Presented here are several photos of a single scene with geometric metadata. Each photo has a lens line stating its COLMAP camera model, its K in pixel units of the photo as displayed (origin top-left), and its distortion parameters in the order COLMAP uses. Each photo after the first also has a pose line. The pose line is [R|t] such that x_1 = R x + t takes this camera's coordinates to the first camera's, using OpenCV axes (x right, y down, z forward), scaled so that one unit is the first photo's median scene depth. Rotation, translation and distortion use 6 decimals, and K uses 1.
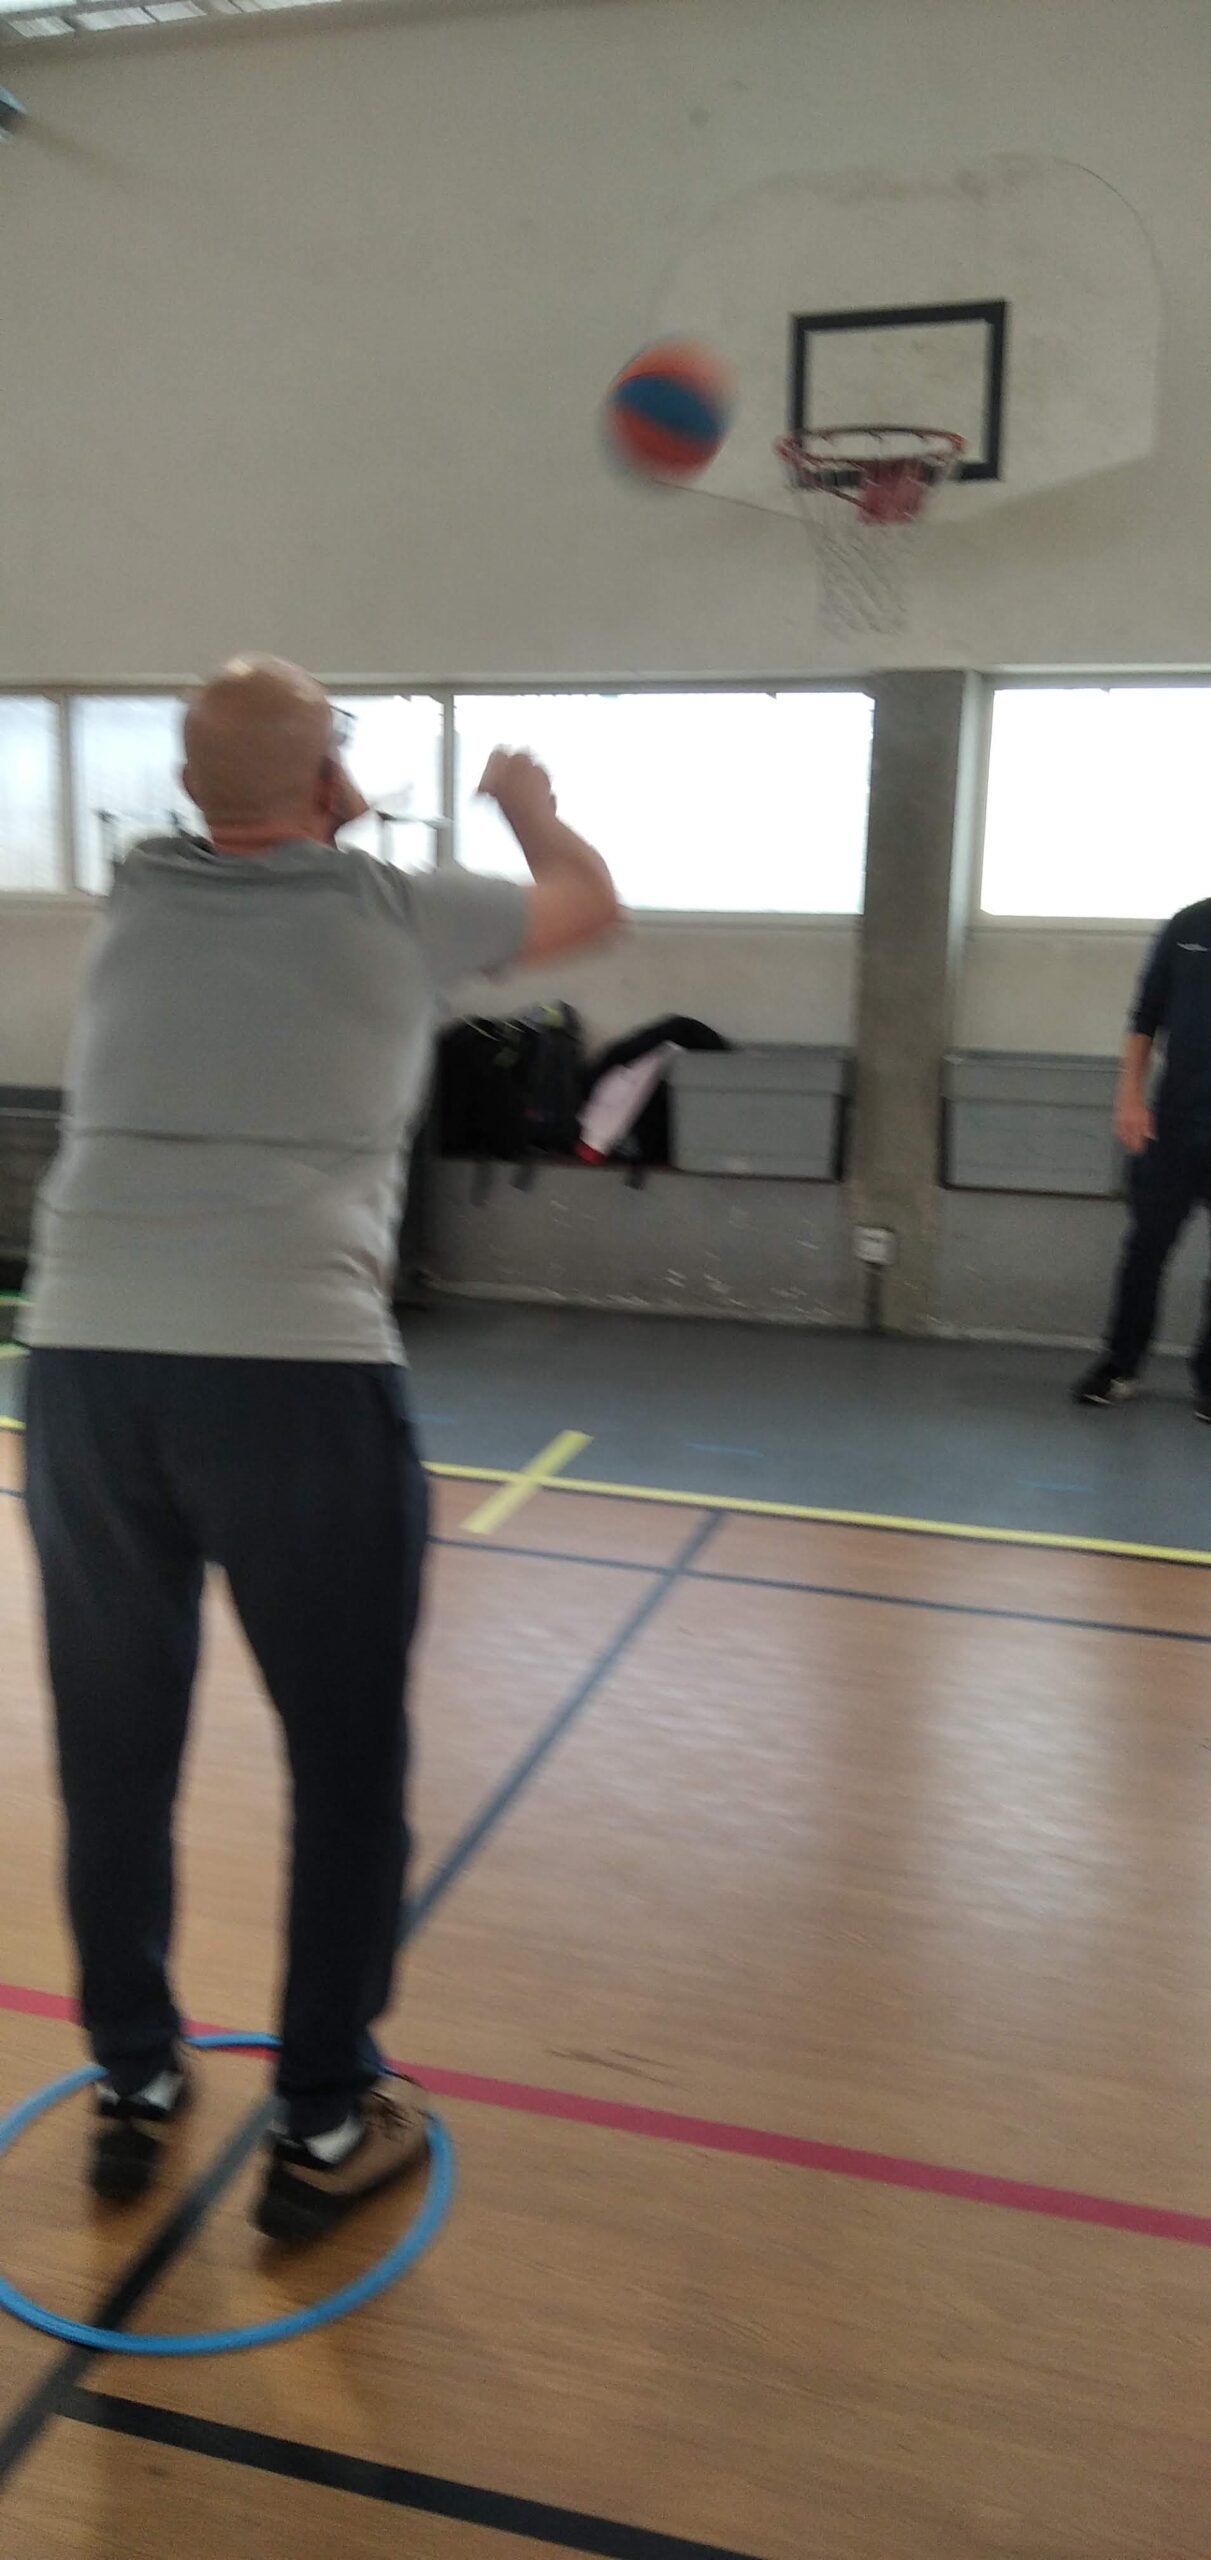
lens RADIAL K [[2014.0, 0, 605.3], [0, 2014.0, 1460.7], [0, 0, 1]] dist [0.006078, -0.004641]
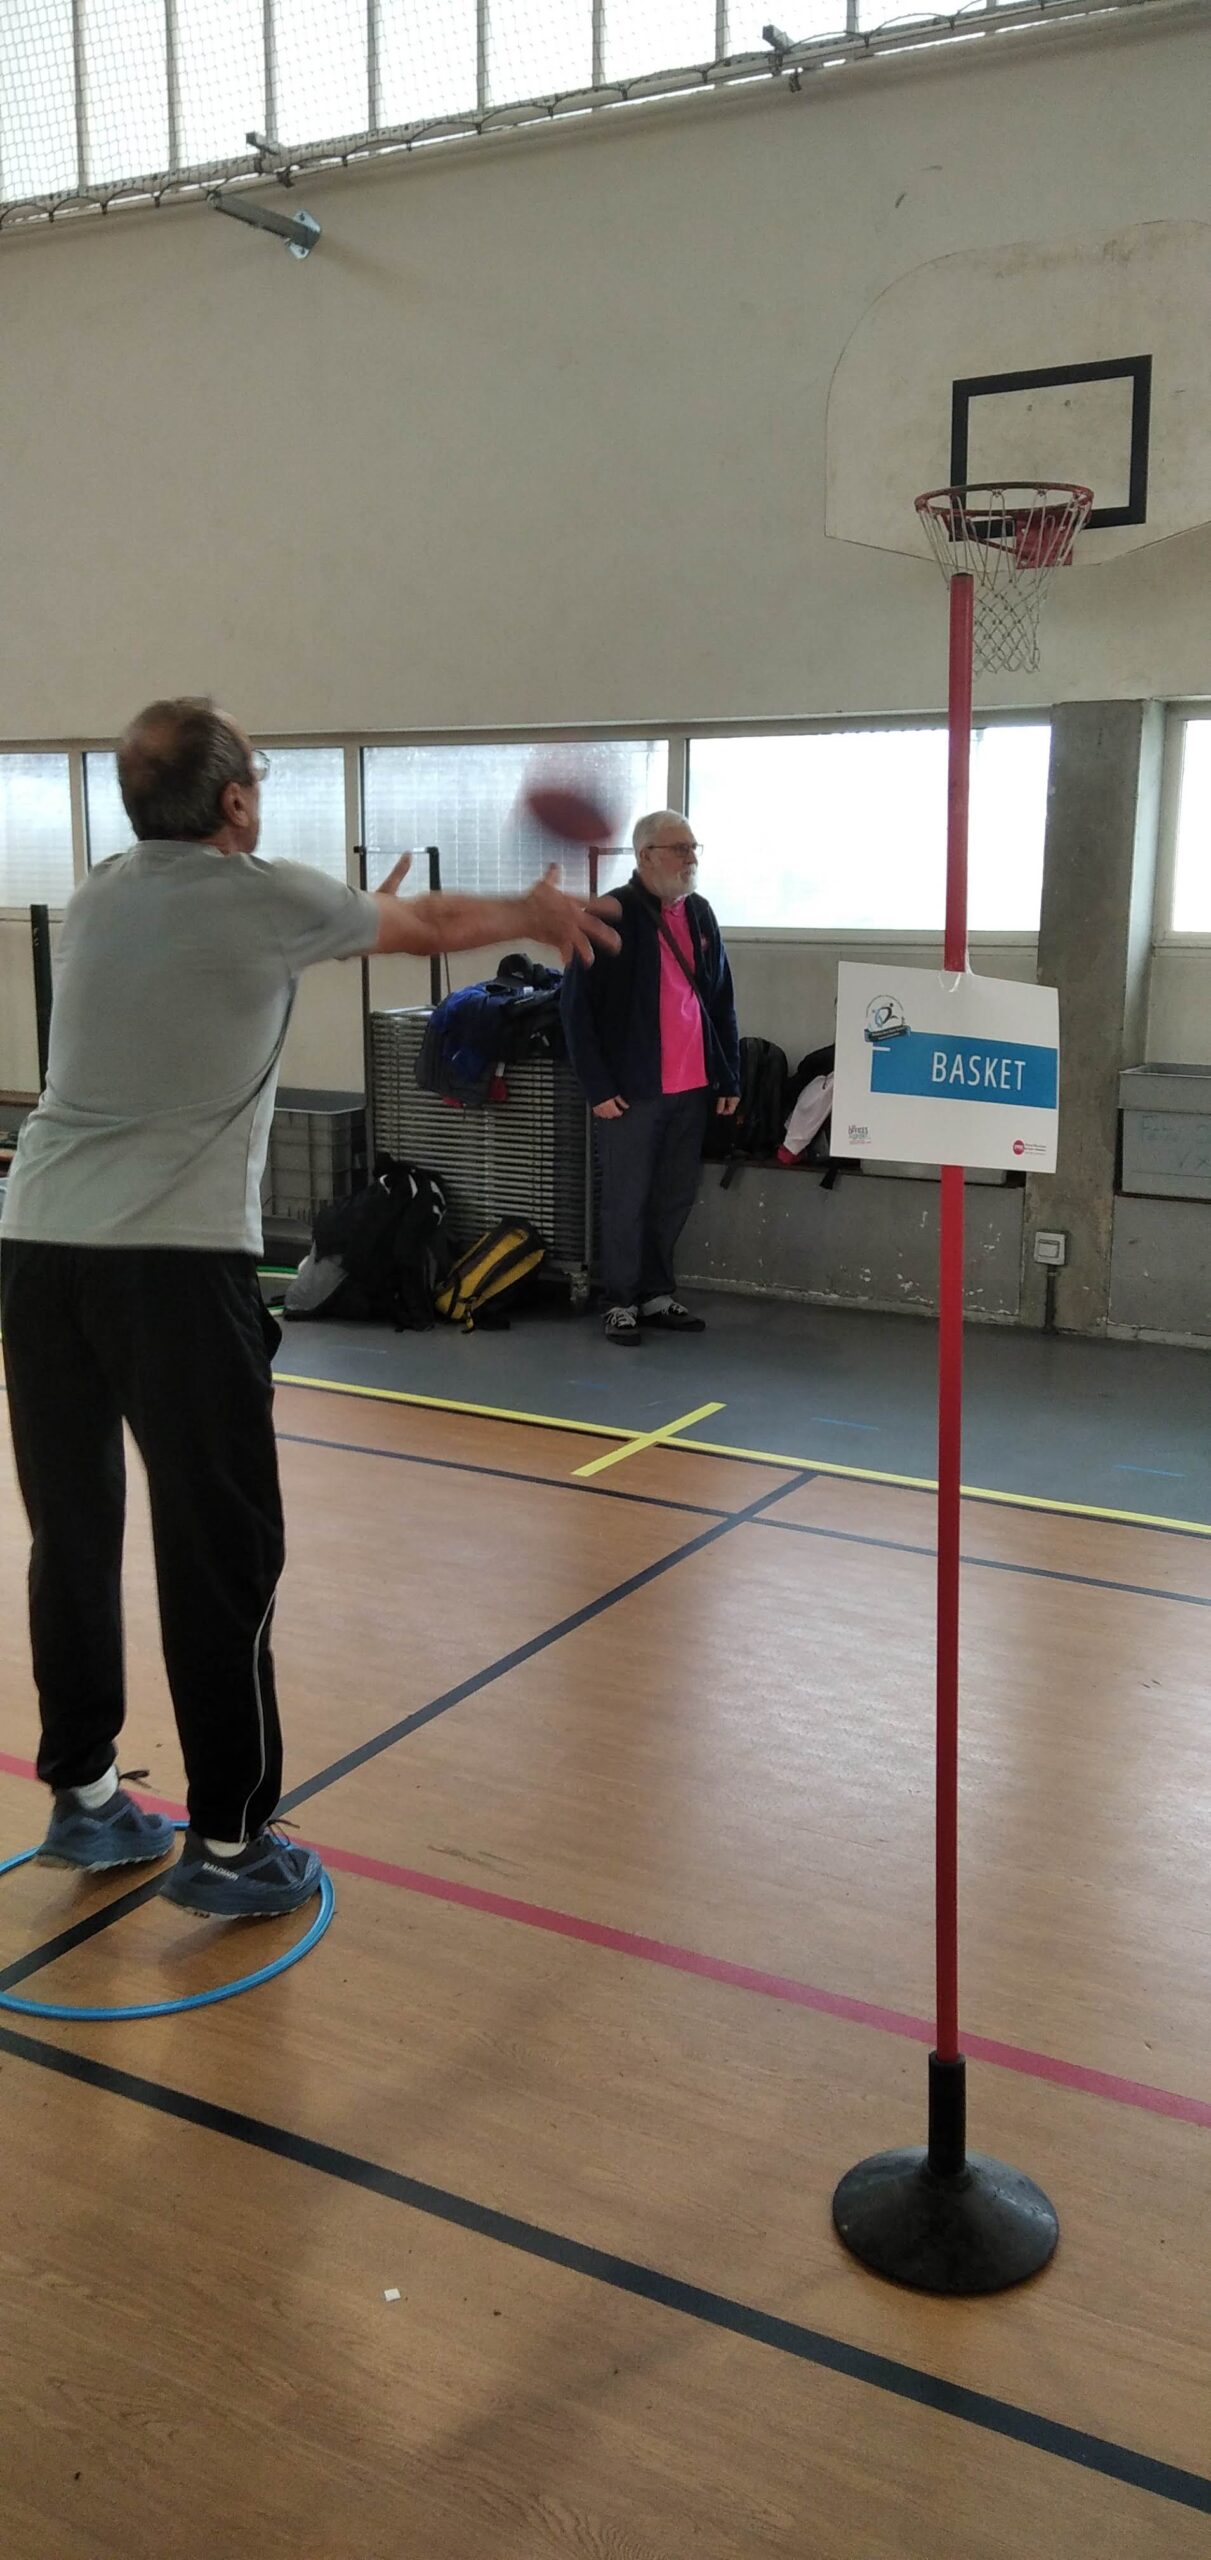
lens RADIAL K [[2022.5, 0, 606.5], [0, 2022.5, 1451.7], [0, 0, 1]] dist [0.029133, -0.010909]
pose [[0.976443, 0.050832, -0.209705, 0.168907], [-0.055274, 0.998353, -0.015375, 0.034946], [0.208578, 0.026604, 0.977644, -0.096878]]
